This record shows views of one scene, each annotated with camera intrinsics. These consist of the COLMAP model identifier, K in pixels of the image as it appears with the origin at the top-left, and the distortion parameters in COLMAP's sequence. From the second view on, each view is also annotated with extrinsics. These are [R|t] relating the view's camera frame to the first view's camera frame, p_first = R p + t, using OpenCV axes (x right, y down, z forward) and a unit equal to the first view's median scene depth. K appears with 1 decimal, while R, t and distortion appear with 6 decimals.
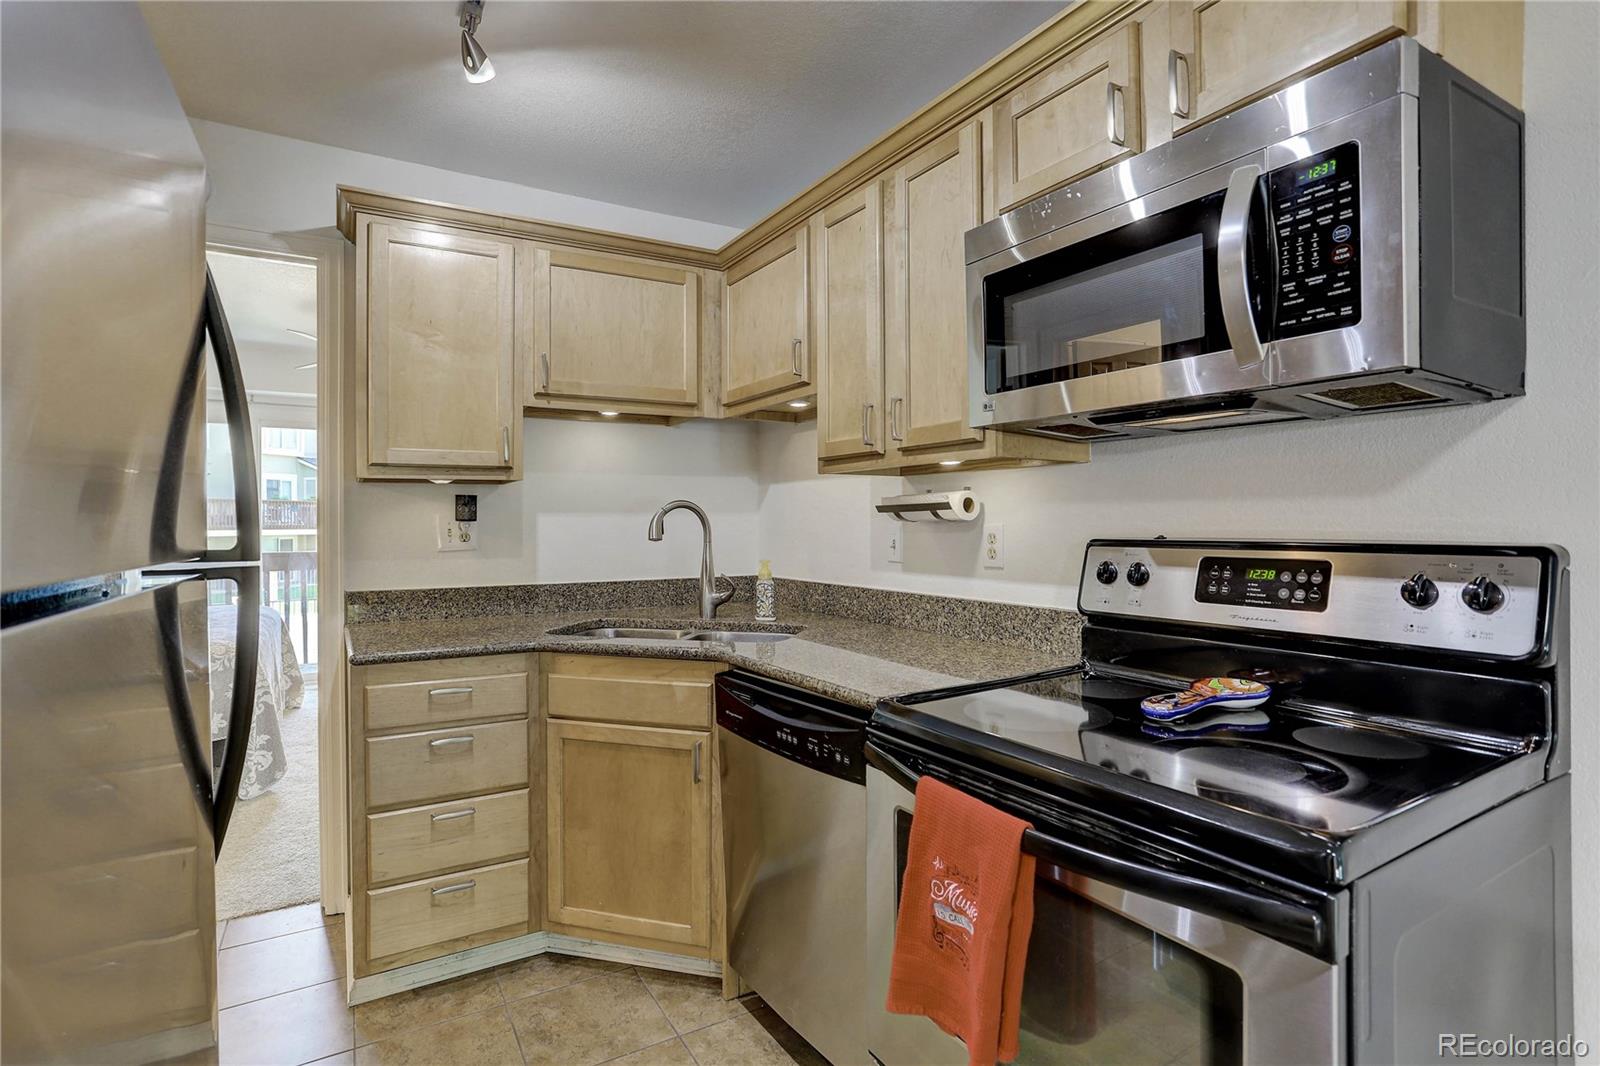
lens RADIAL K [[791.5, 0, 786.3], [0, 791.5, 520.7], [0, 0, 1]] dist [-0.040166, 0.018147]
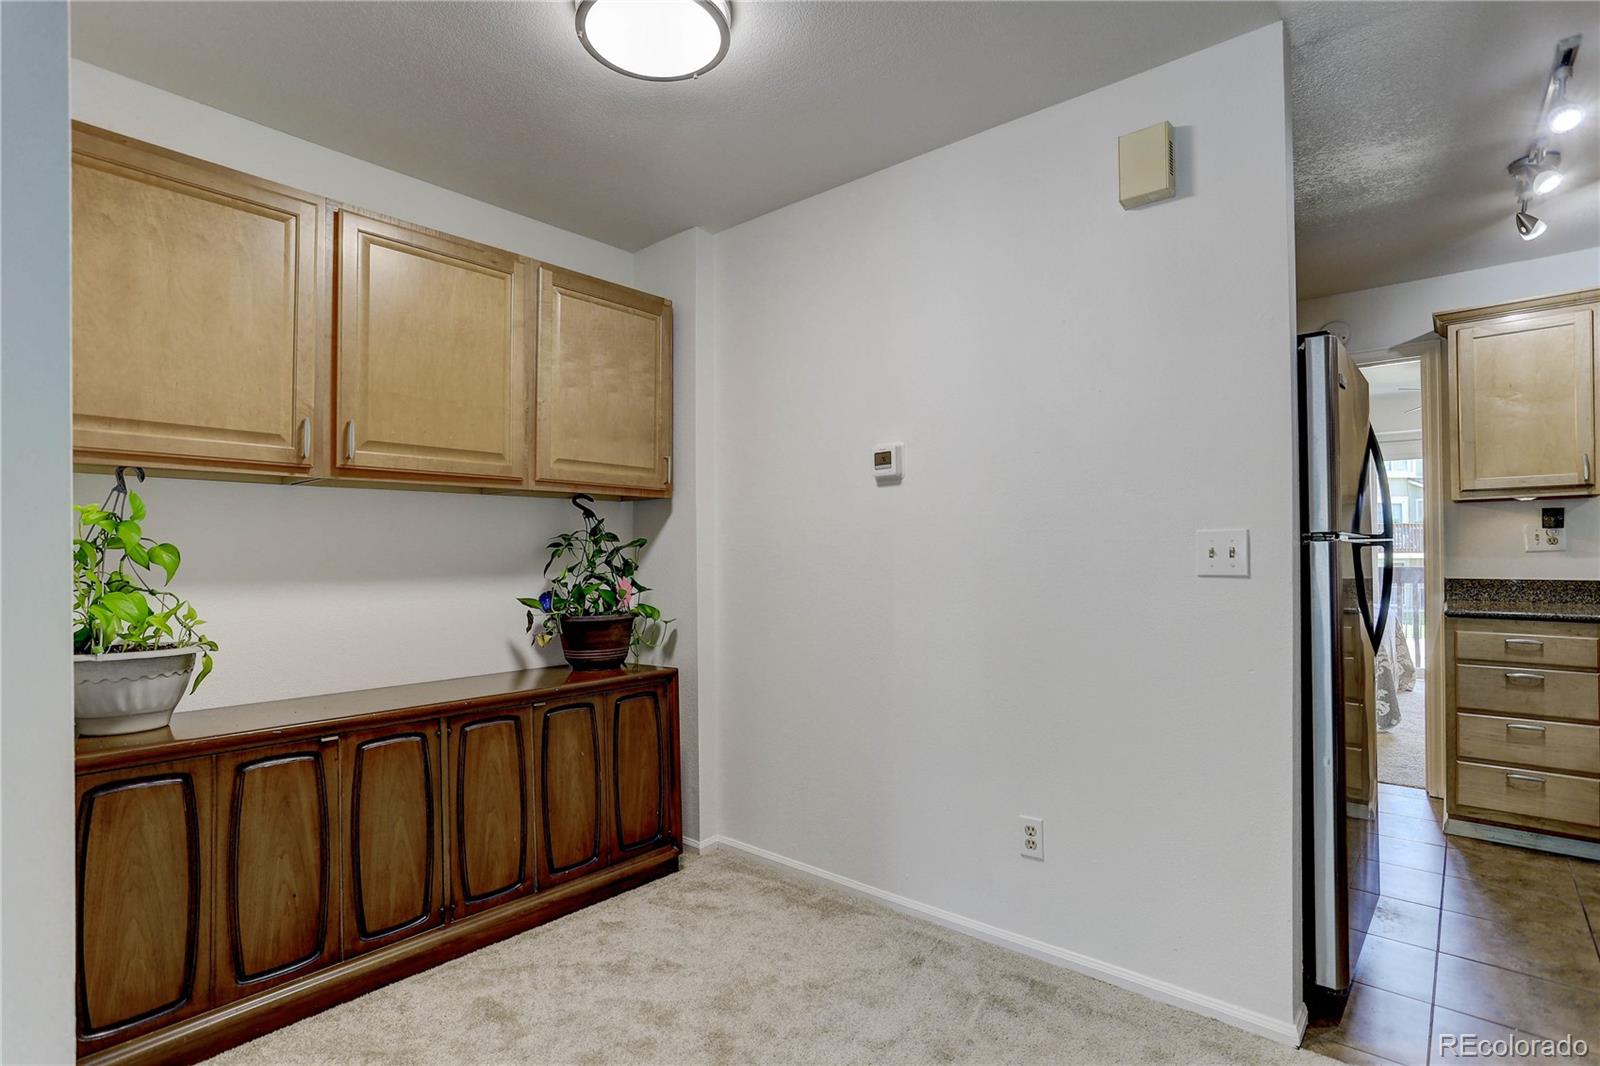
lens RADIAL K [[791.5, 0, 783.7], [0, 791.5, 545.9], [0, 0, 1]] dist [-0.040166, 0.018147]
pose [[0.328019, -0.006313, -0.944650, 0.478812], [0.006290, 0.999970, -0.004498, 0.034620], [0.944650, -0.004467, 0.328048, -0.768027]]
